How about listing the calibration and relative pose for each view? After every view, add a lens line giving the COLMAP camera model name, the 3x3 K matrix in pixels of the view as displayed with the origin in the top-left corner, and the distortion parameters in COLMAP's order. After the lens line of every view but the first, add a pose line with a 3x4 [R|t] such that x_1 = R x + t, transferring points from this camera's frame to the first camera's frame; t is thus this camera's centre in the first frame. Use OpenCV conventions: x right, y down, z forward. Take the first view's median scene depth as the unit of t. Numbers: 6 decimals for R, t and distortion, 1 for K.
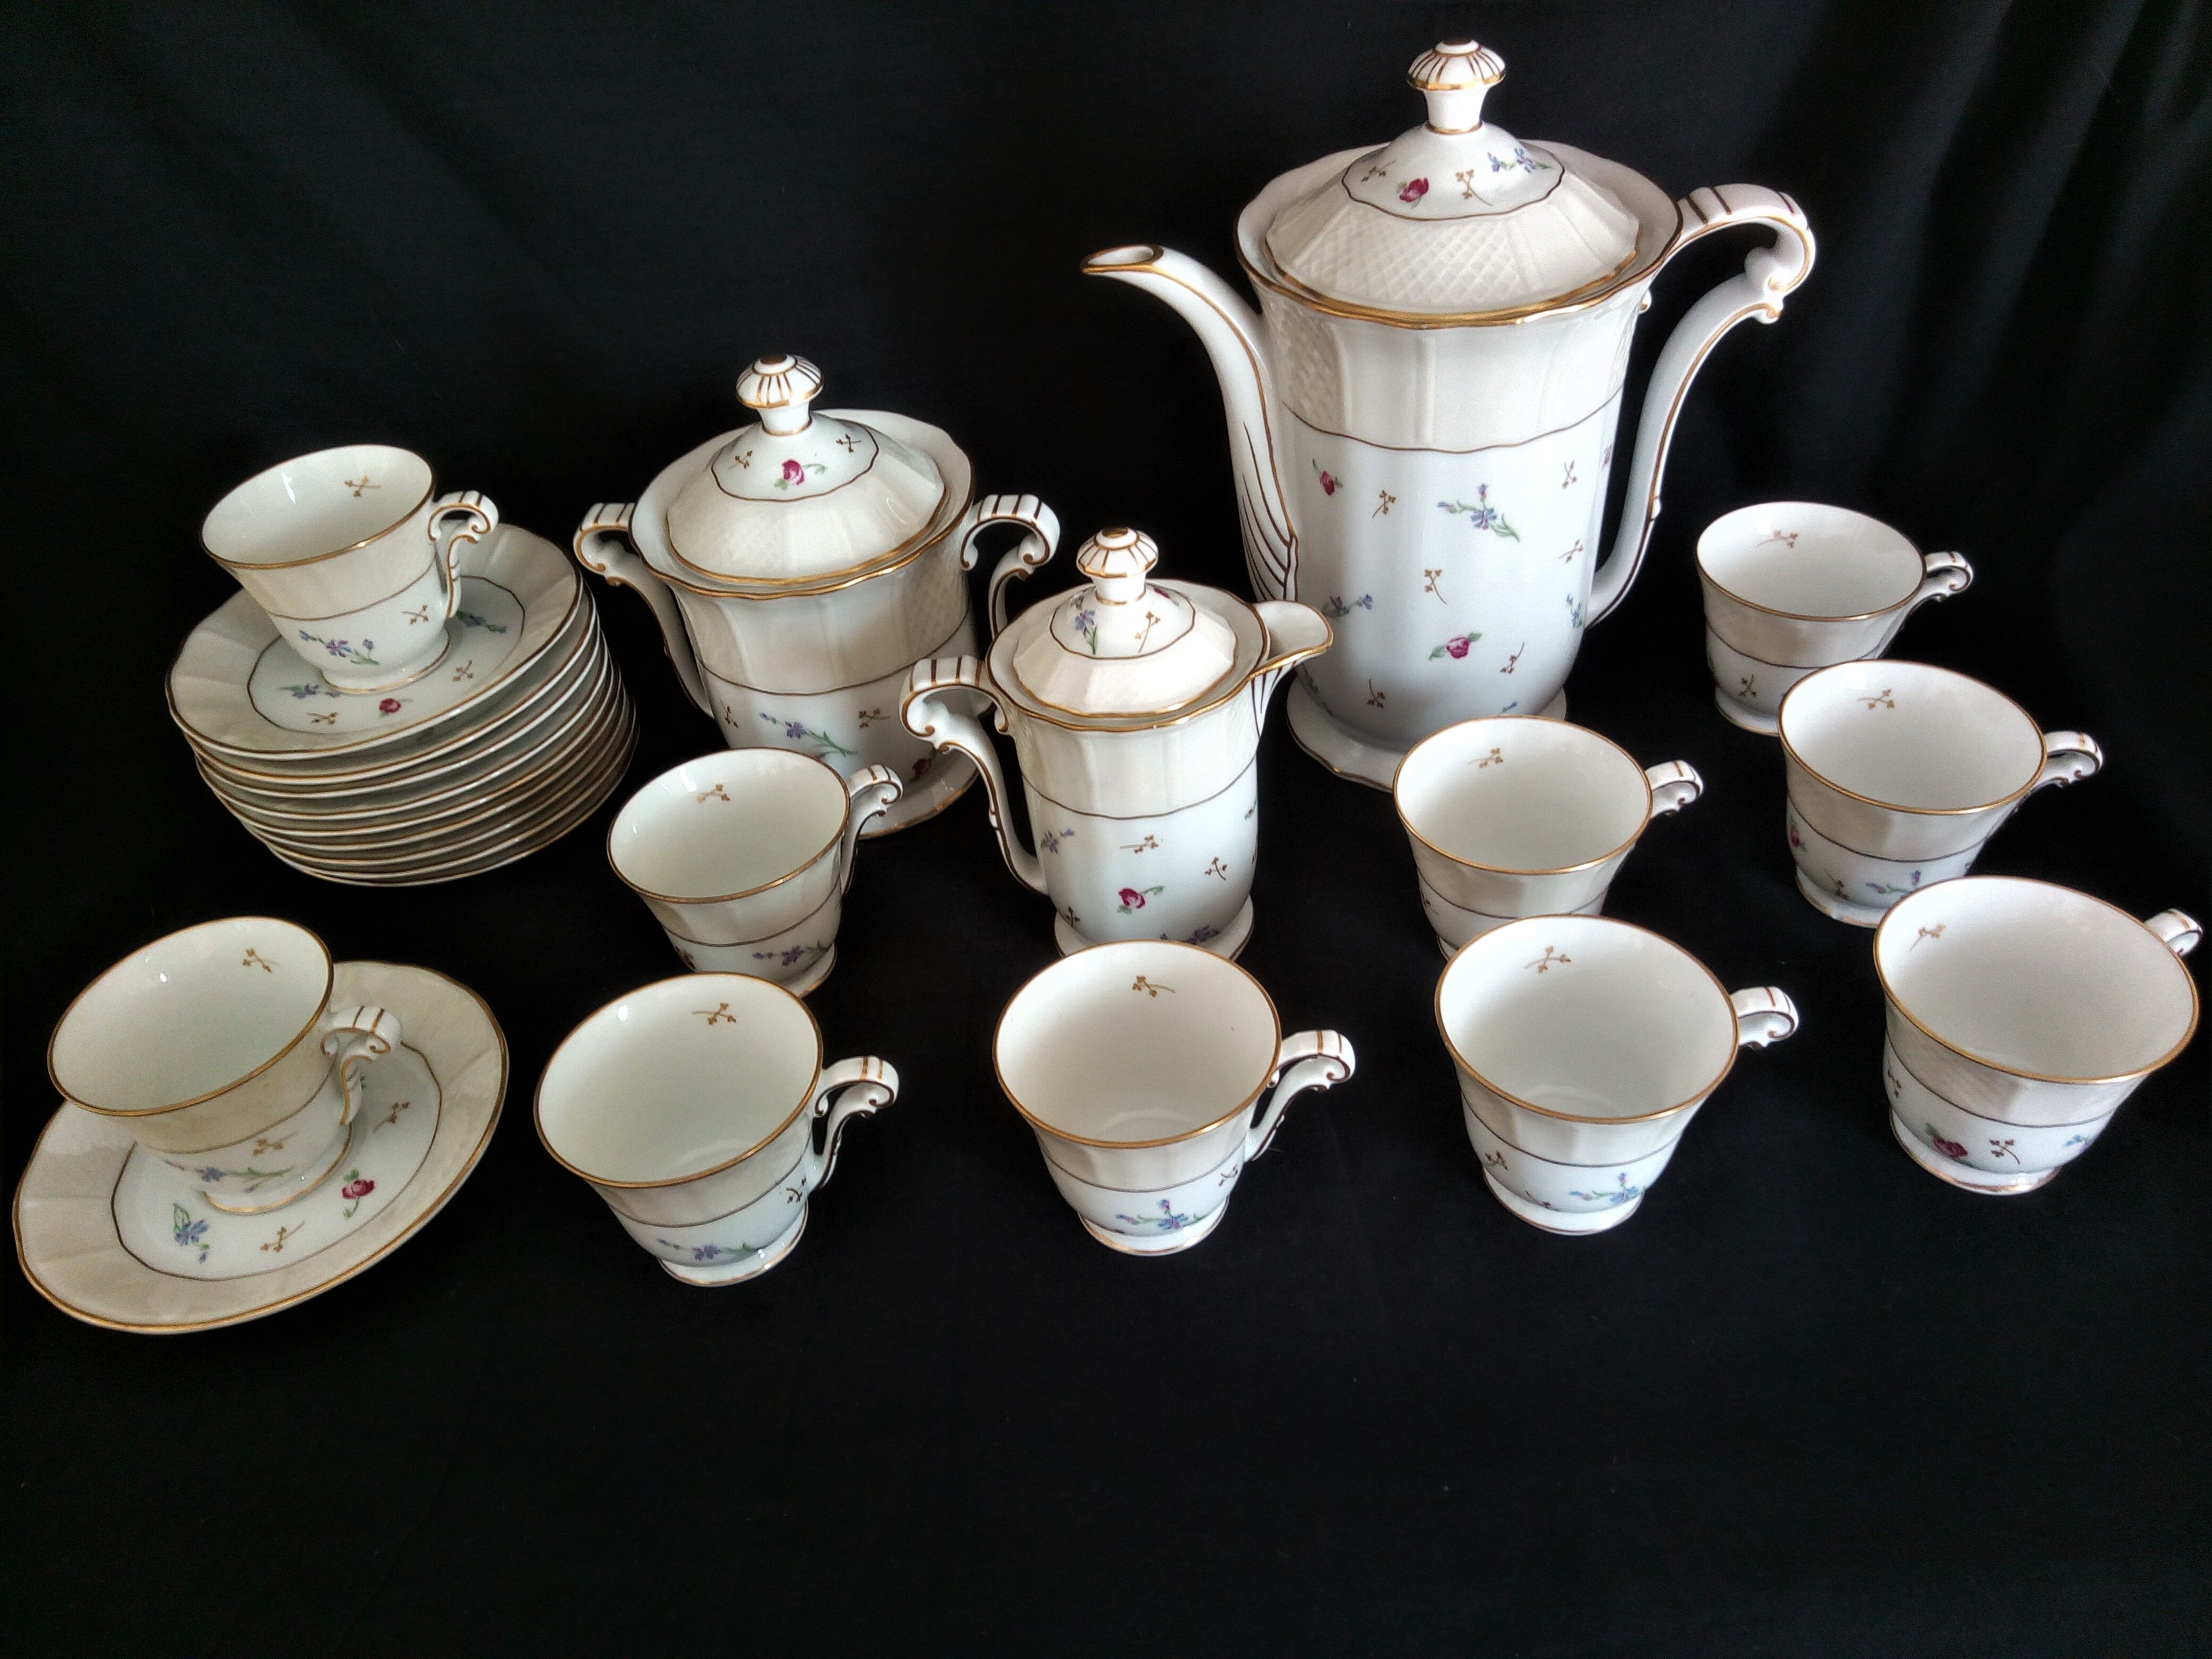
lens RADIAL K [[1728.7, 0, 1101.8], [0, 1728.7, 837.6], [0, 0, 1]] dist [0.011040, -0.042944]
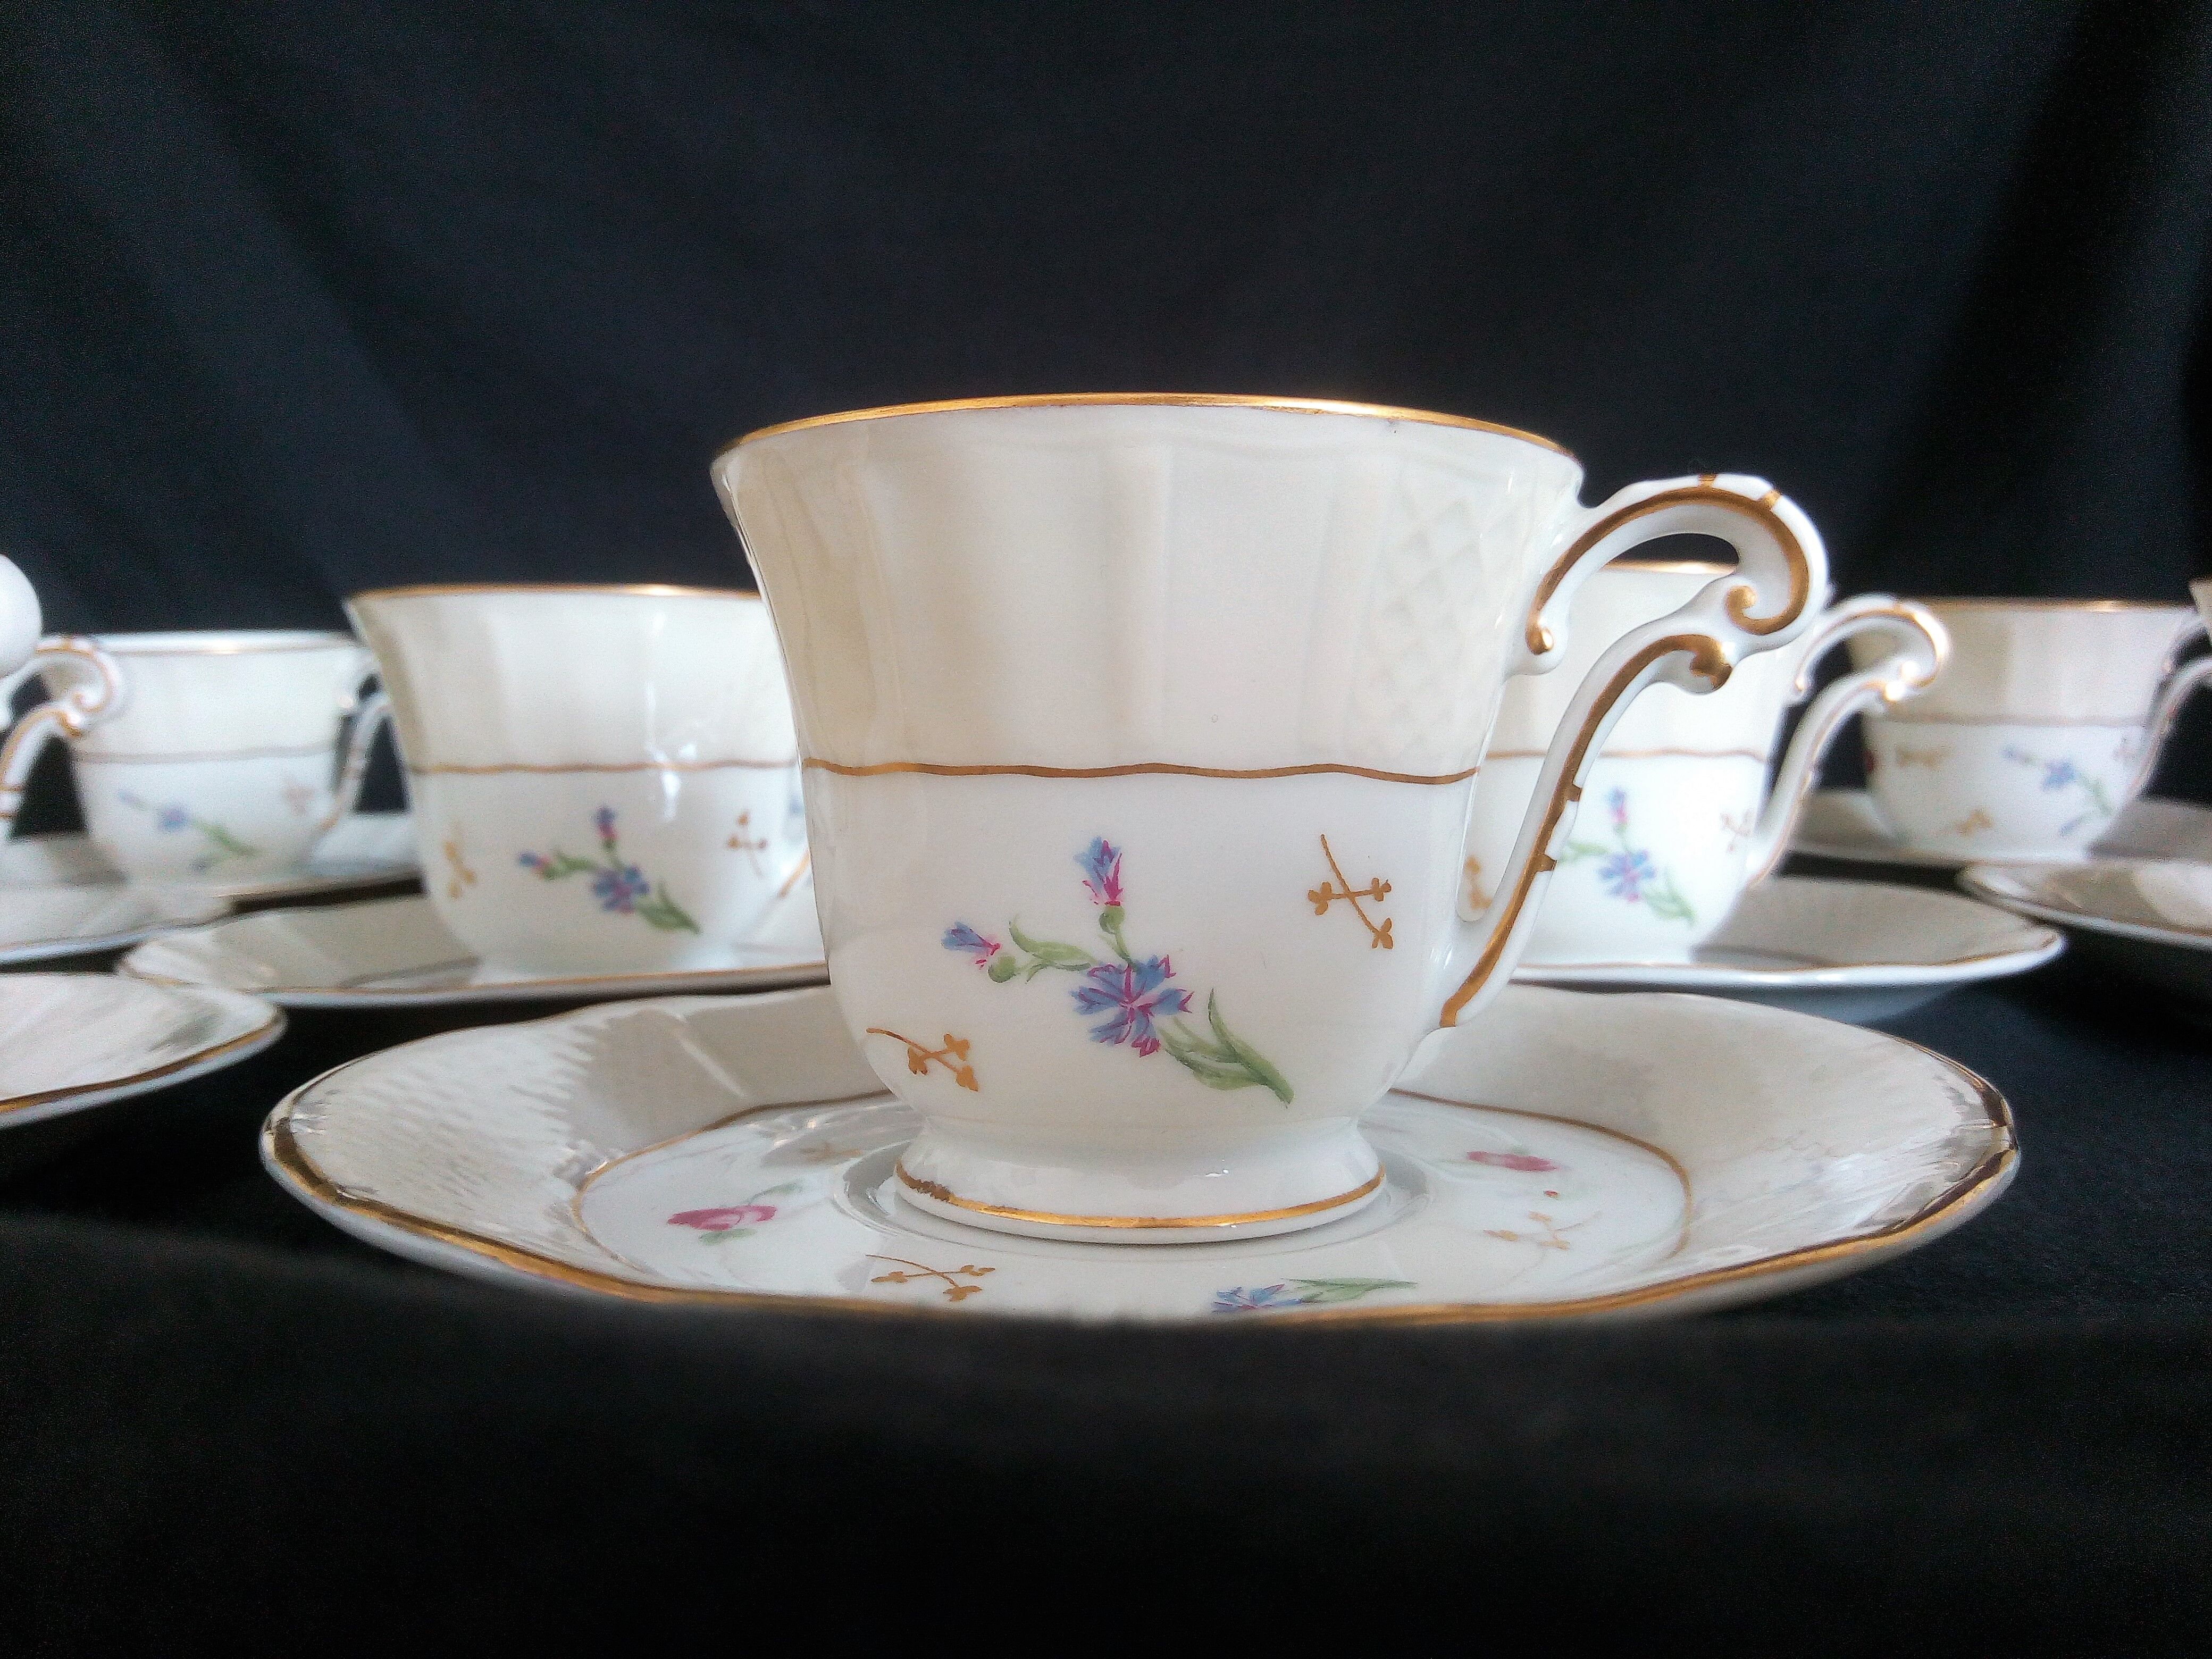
lens RADIAL K [[1899.4, 0, 1105.2], [0, 1899.4, 827.1], [0, 0, 1]] dist [0.098039, -0.293572]
pose [[0.959250, 0.103023, -0.263107, 0.099858], [-0.237537, 0.798296, -0.553443, 0.320719], [0.153020, 0.593388, 0.790238, 0.628894]]
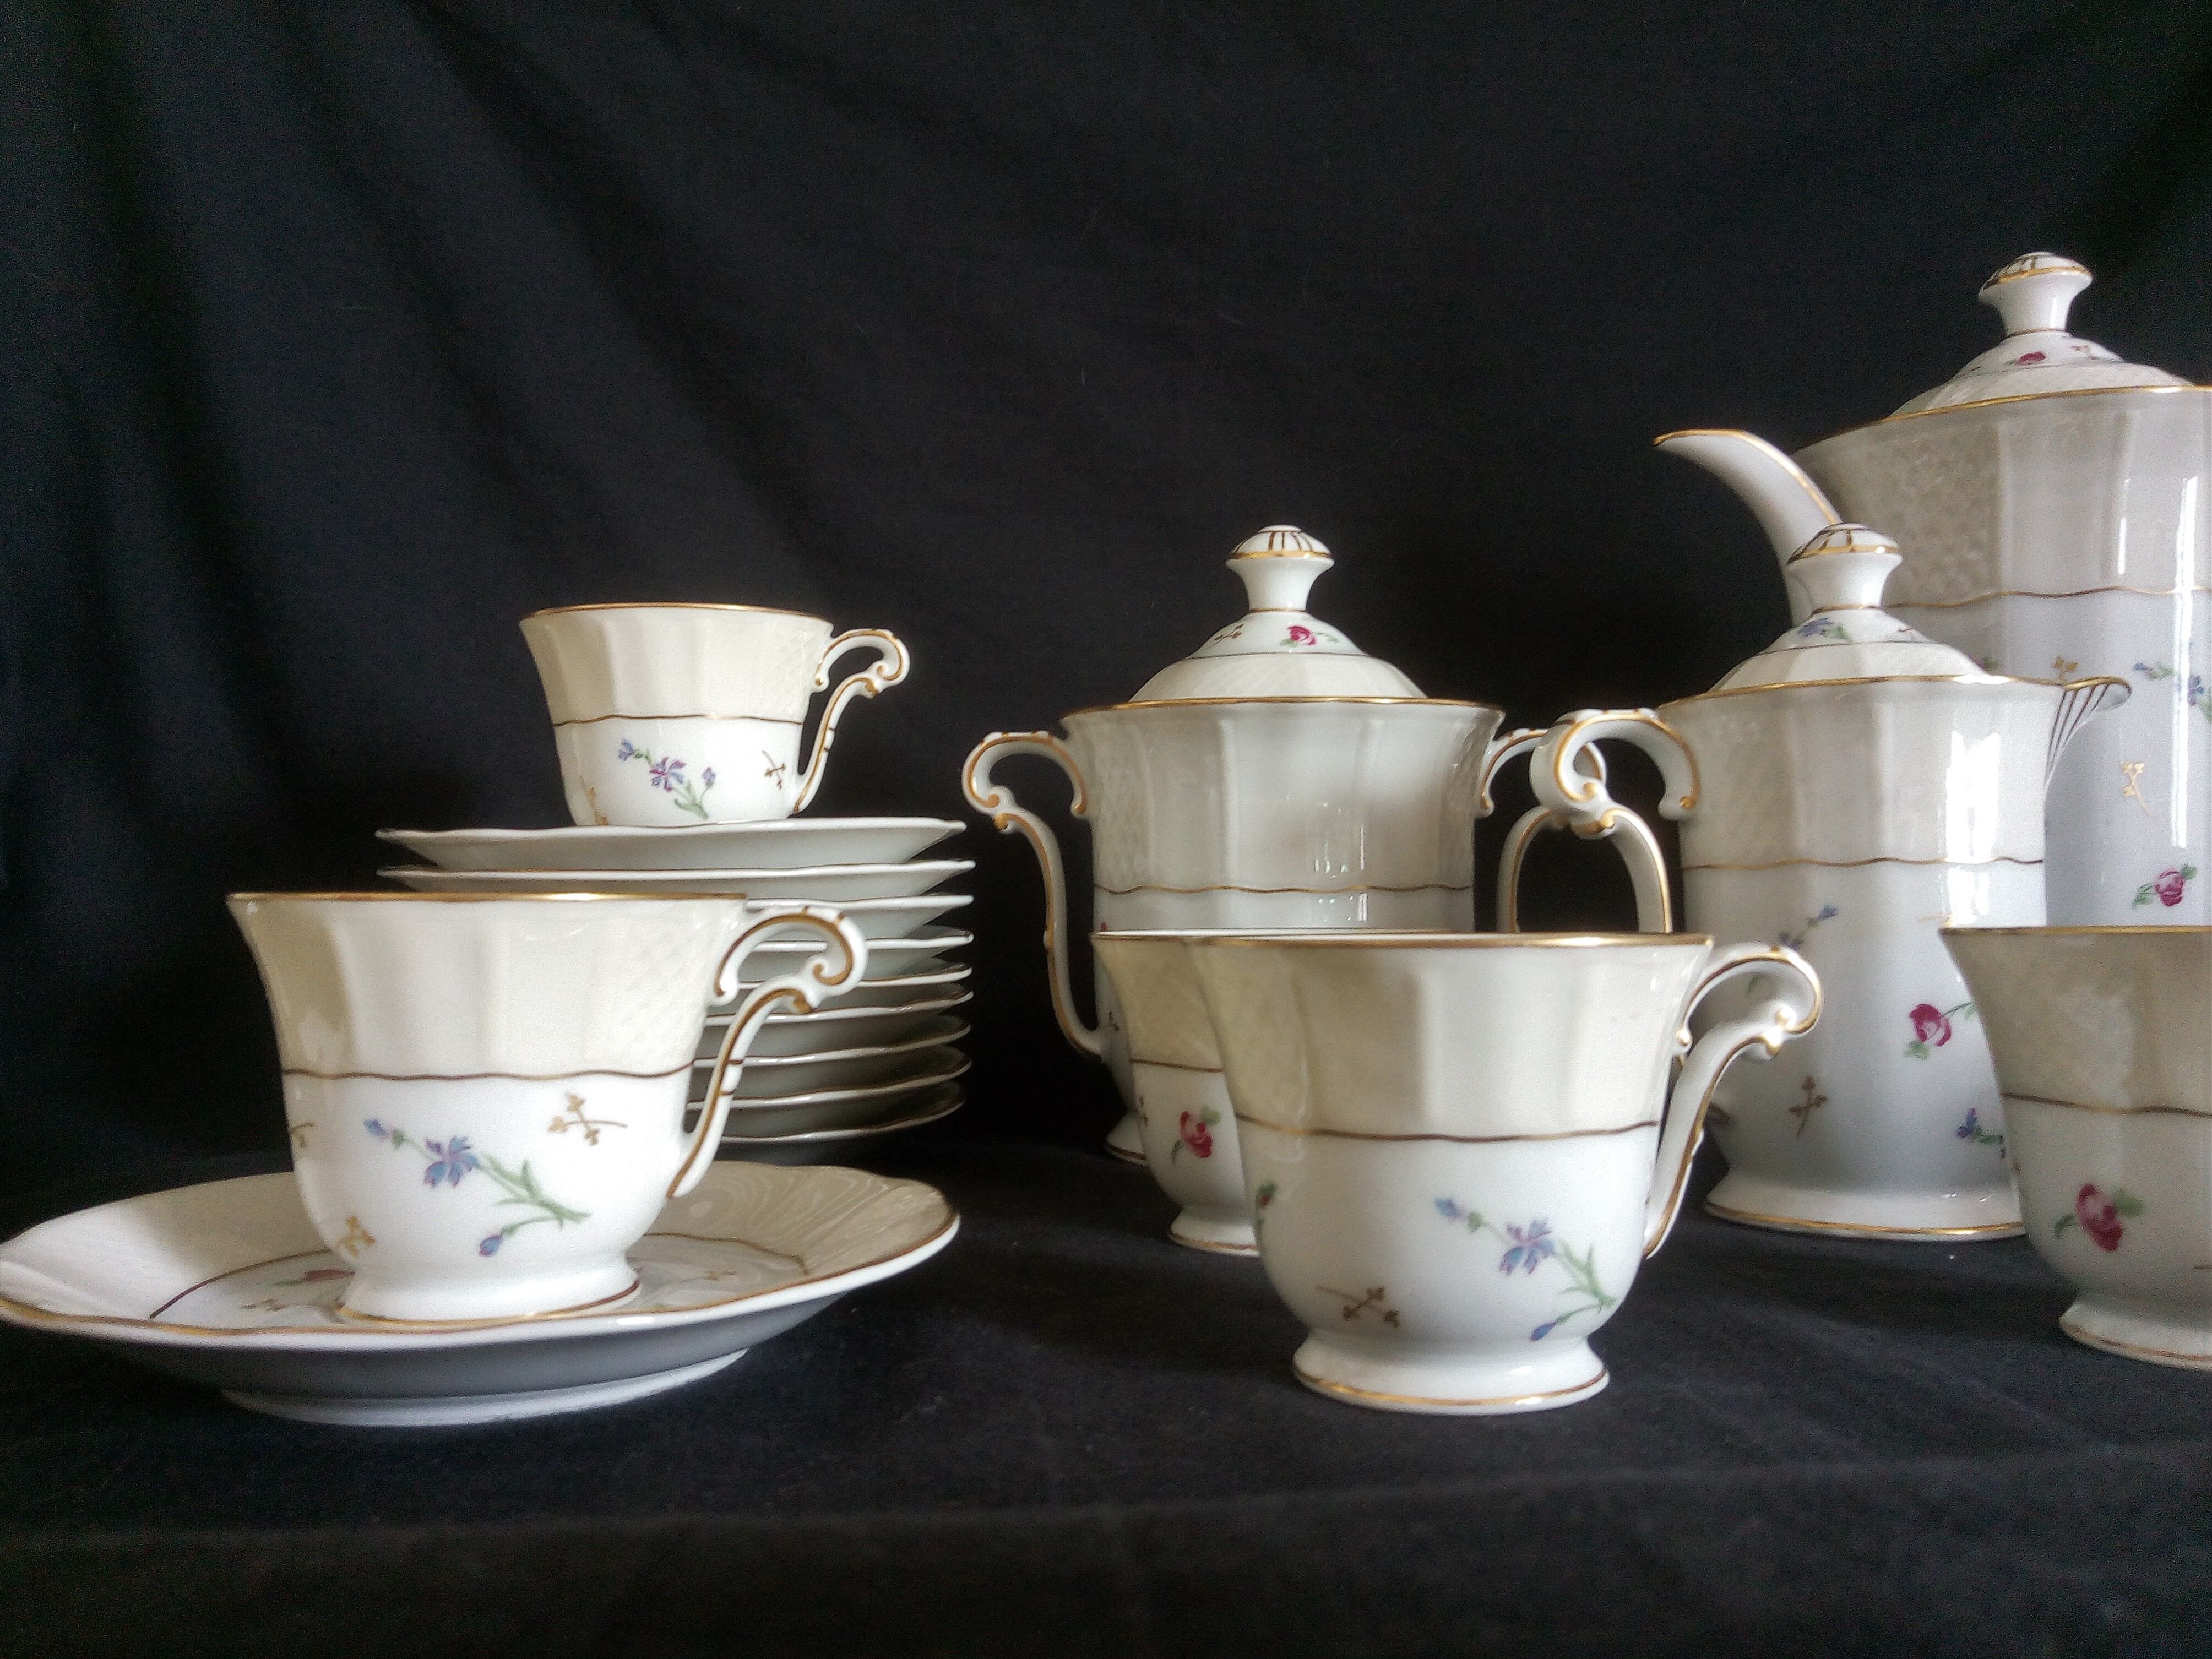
lens RADIAL K [[1786.3, 0, 1097.5], [0, 1786.3, 828.5], [0, 0, 1]] dist [0.024026, -0.064876]
pose [[0.993963, 0.078505, 0.076651, -0.340979], [-0.006726, 0.740890, -0.671593, 0.422442], [-0.109513, 0.667023, 0.736945, 0.484659]]
